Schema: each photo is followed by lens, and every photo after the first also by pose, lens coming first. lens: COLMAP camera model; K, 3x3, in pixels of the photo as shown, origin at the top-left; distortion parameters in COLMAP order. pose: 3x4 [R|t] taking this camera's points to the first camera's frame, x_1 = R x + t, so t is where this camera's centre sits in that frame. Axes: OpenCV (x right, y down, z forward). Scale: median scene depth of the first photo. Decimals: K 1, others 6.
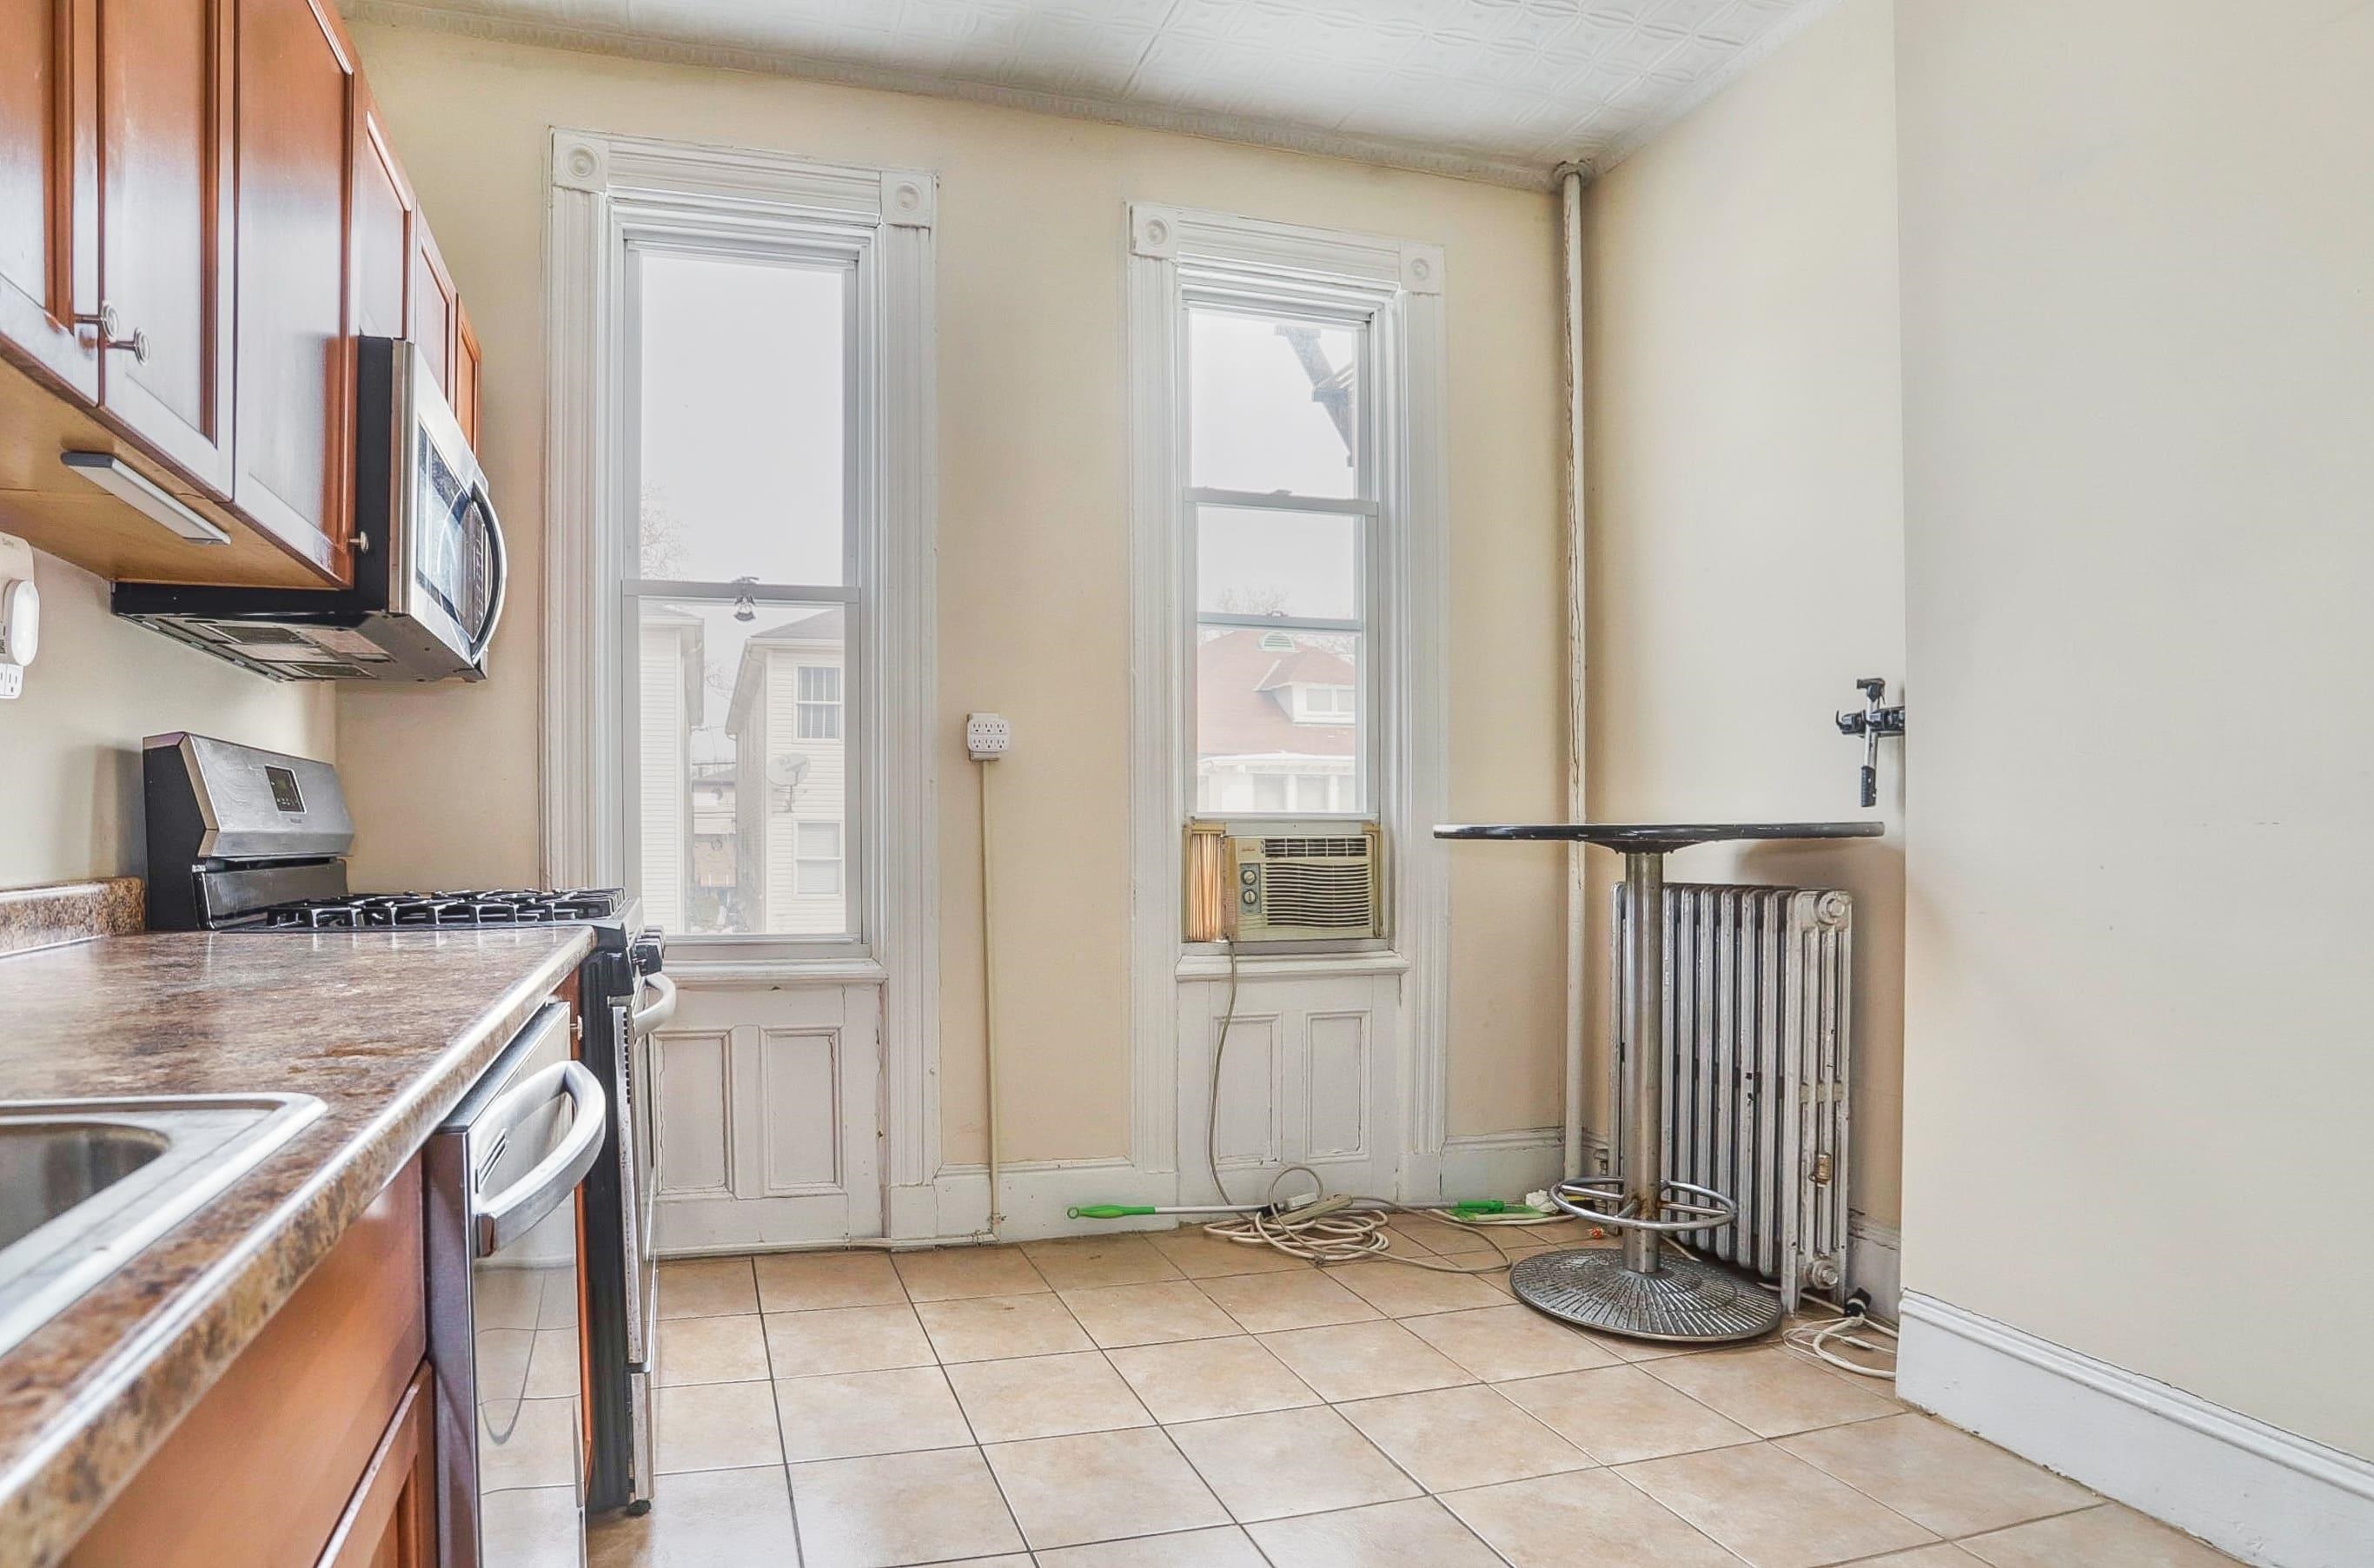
lens RADIAL K [[1168.4, 0, 1195.8], [0, 1168.4, 859.4], [0, 0, 1]] dist [-0.060805, 0.022527]
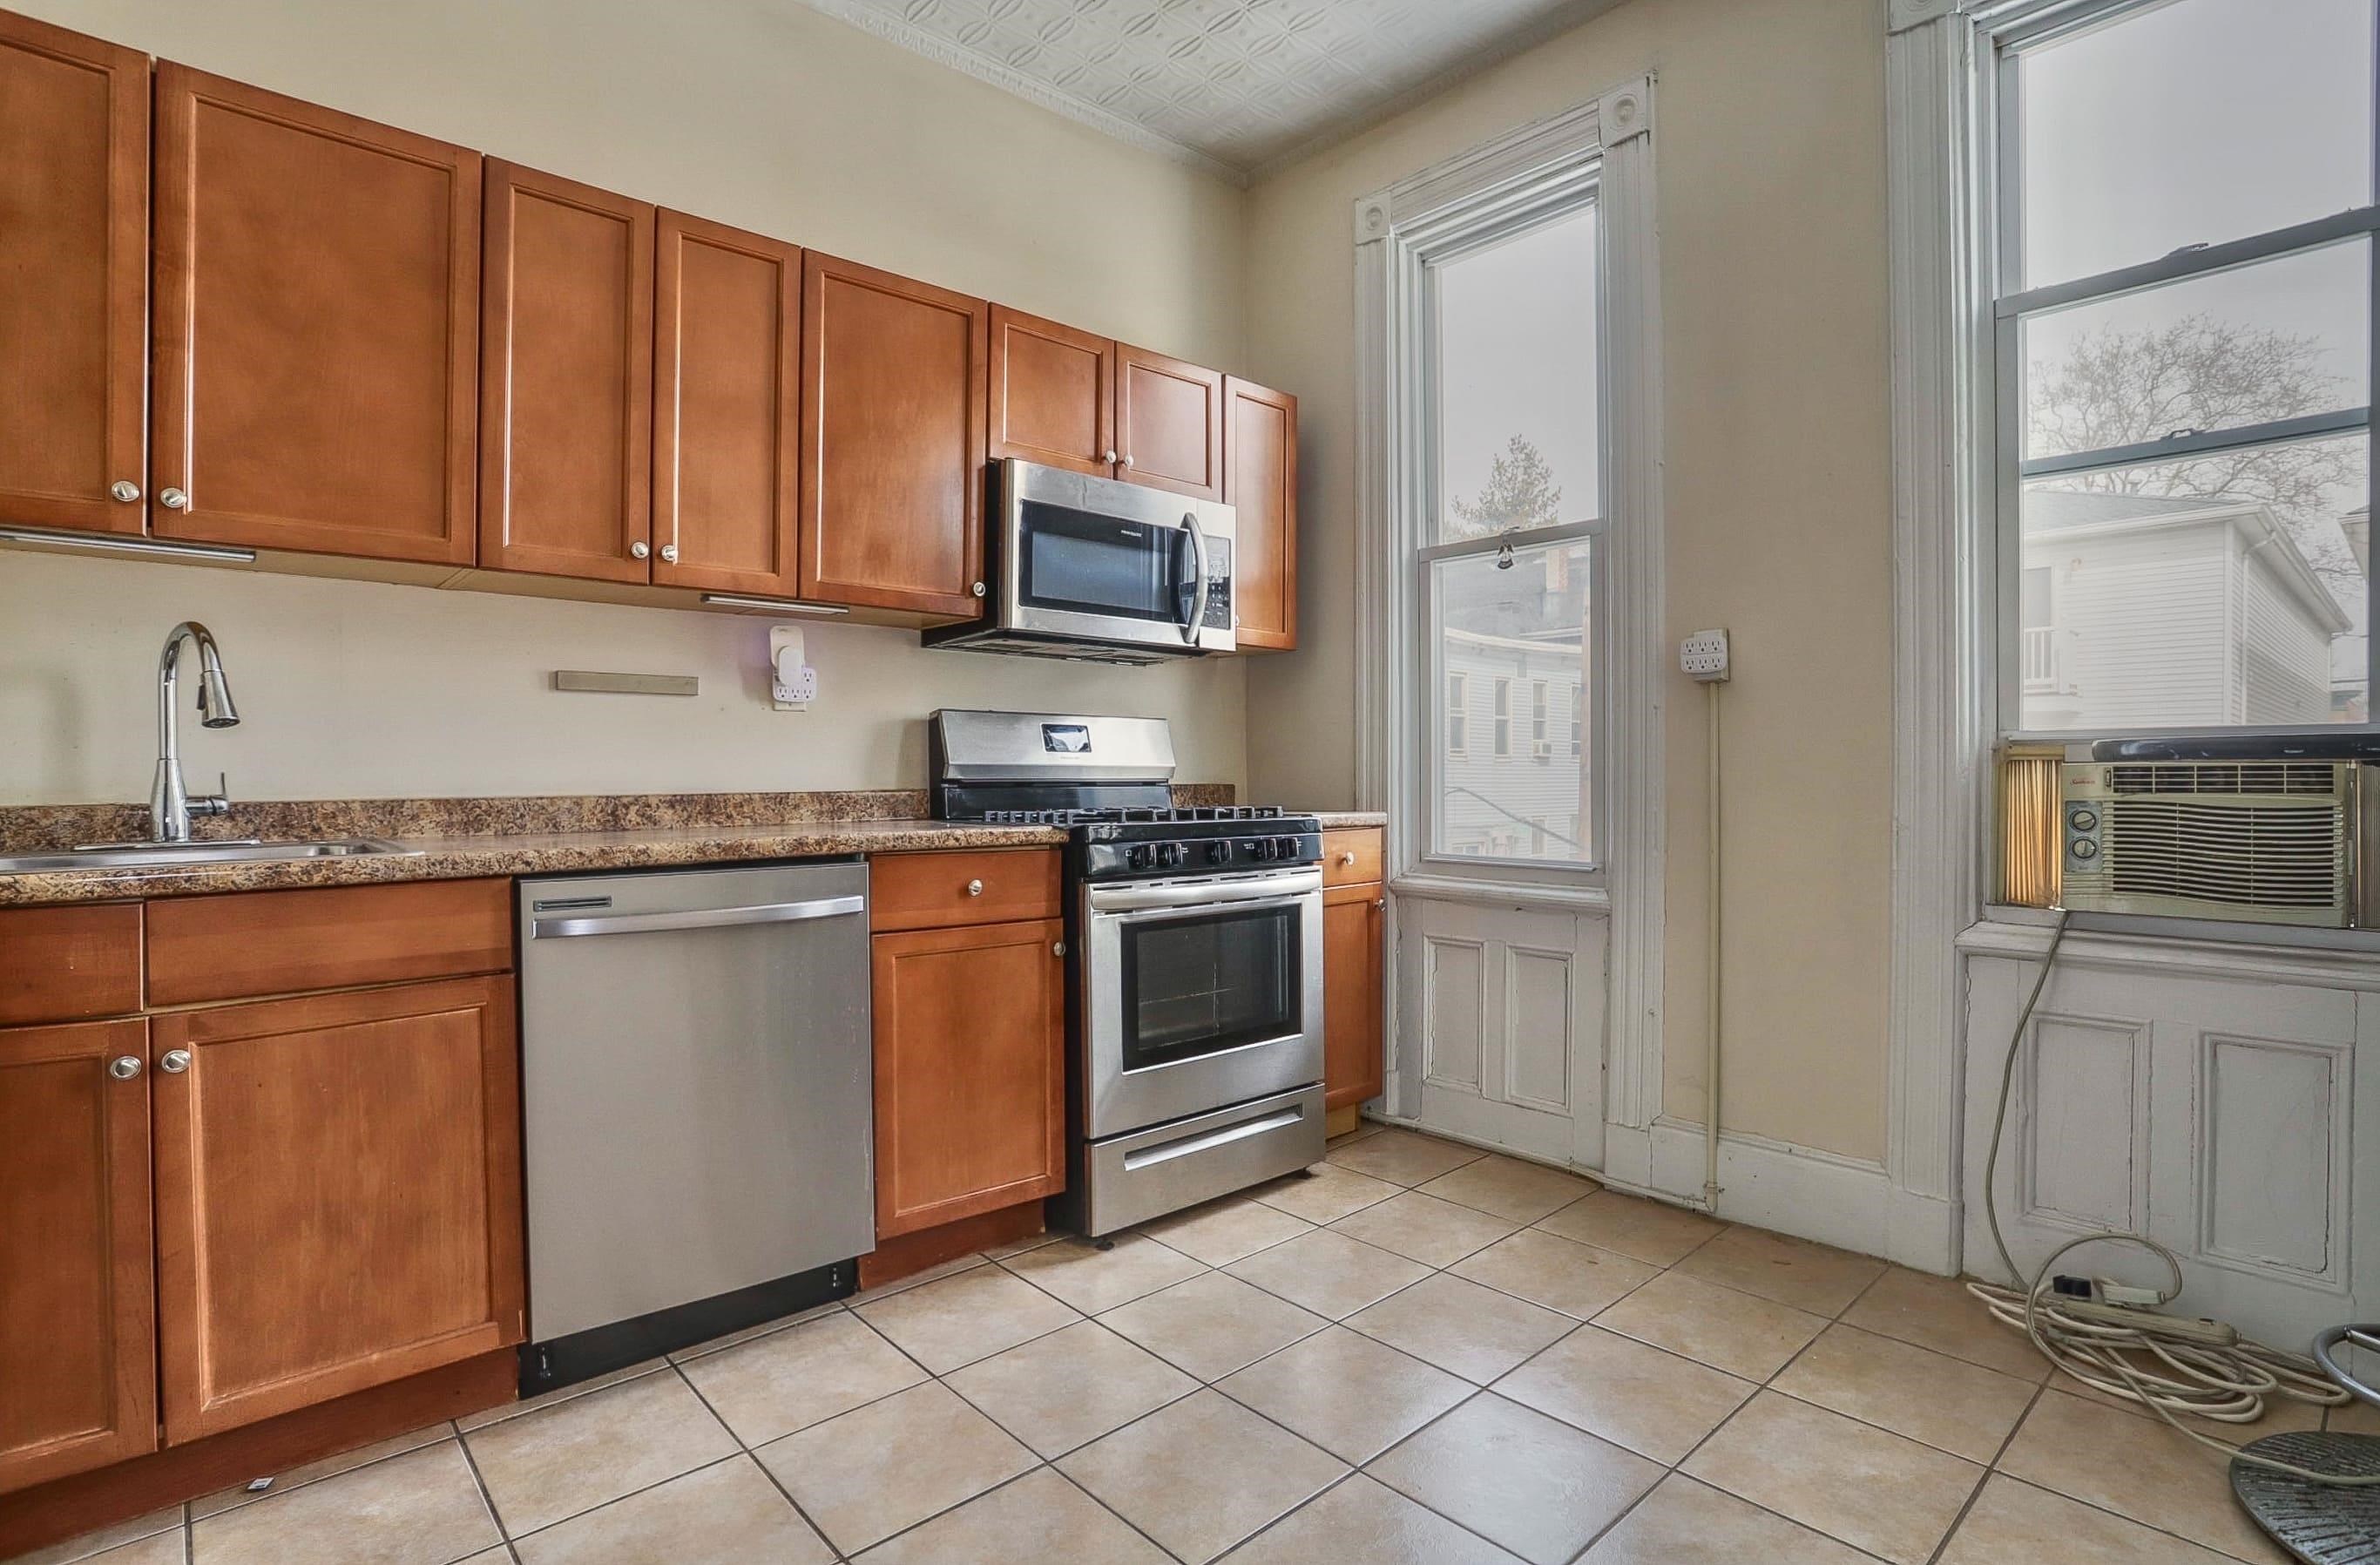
lens RADIAL K [[1171.7, 0, 1178.8], [0, 1171.7, 782.6], [0, 0, 1]] dist [-0.060805, 0.022527]
pose [[0.476841, 0.005123, -0.878975, 0.422489], [-0.014281, 0.999896, -0.001919, 0.001599], [0.878874, 0.013468, 0.476864, 0.207213]]
